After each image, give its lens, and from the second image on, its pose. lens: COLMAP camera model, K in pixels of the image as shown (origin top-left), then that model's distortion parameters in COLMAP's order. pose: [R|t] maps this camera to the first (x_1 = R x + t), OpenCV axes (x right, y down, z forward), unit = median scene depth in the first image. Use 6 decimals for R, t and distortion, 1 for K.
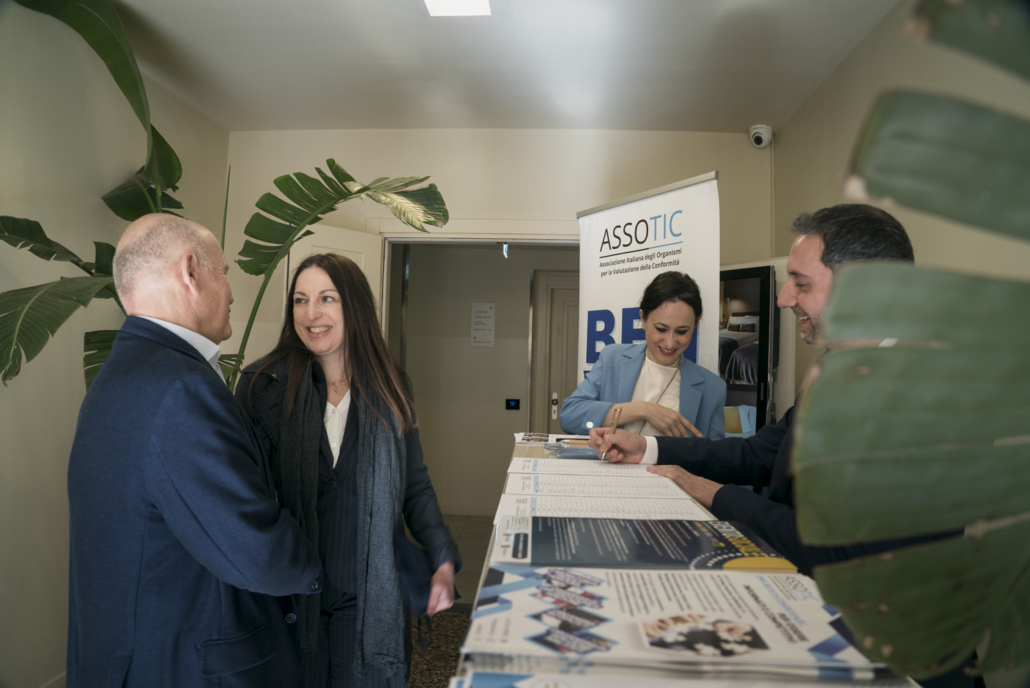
lens RADIAL K [[703.6, 0, 507.2], [0, 703.6, 337.4], [0, 0, 1]] dist [-0.100534, 0.003317]
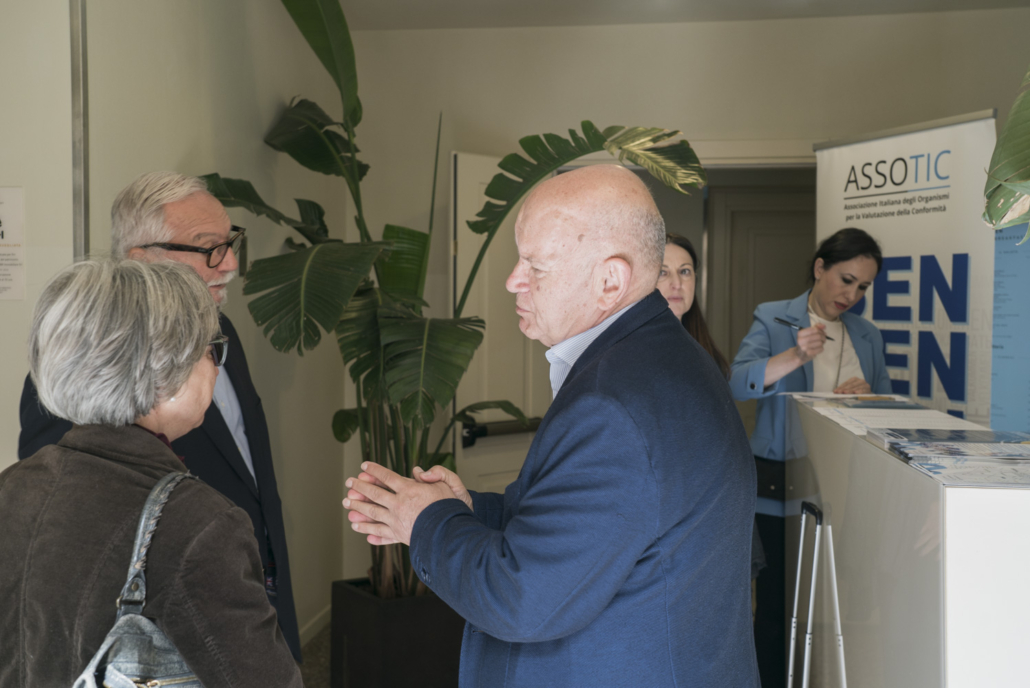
lens RADIAL K [[1153.0, 0, 515.9], [0, 1153.0, 340.9], [0, 0, 1]] dist [0.139377, 0.000000]
pose [[0.997576, -0.015940, -0.067732, -0.201459], [0.020182, 0.997845, 0.062427, -0.039670], [0.066591, -0.063643, 0.995749, -0.548829]]
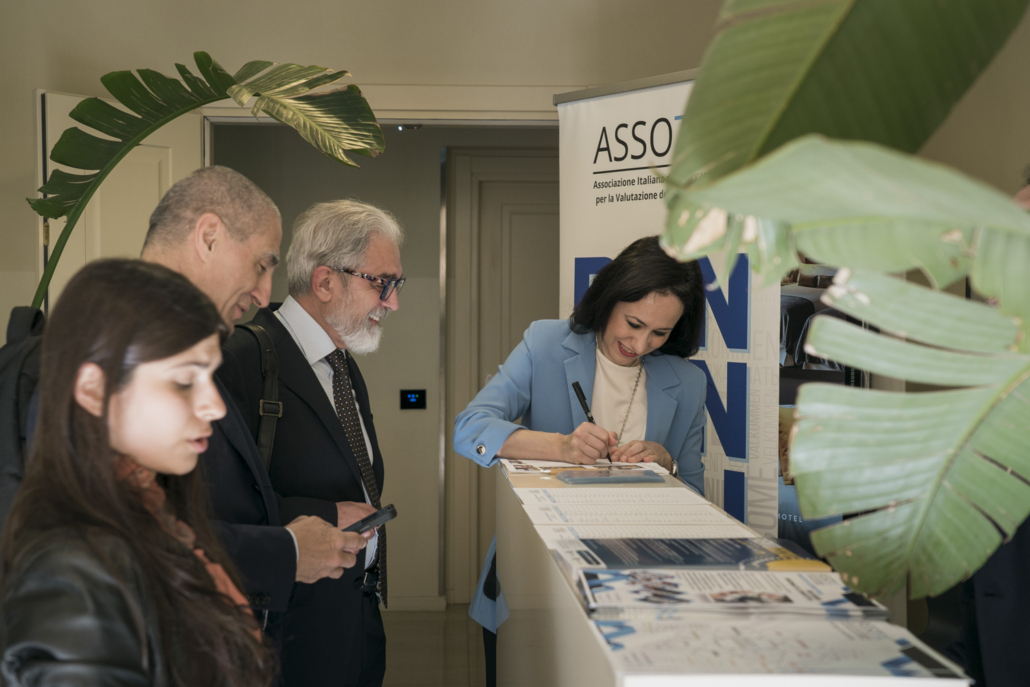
lens RADIAL K [[1522.9, 0, 487.0], [0, 1522.9, 337.0], [0, 0, 1]] dist [0.178141, 0.000000]
pose [[0.995459, -0.023884, 0.092142, -0.102687], [0.018111, 0.997849, 0.062996, -0.060905], [-0.093449, -0.061042, 0.993751, -0.399112]]
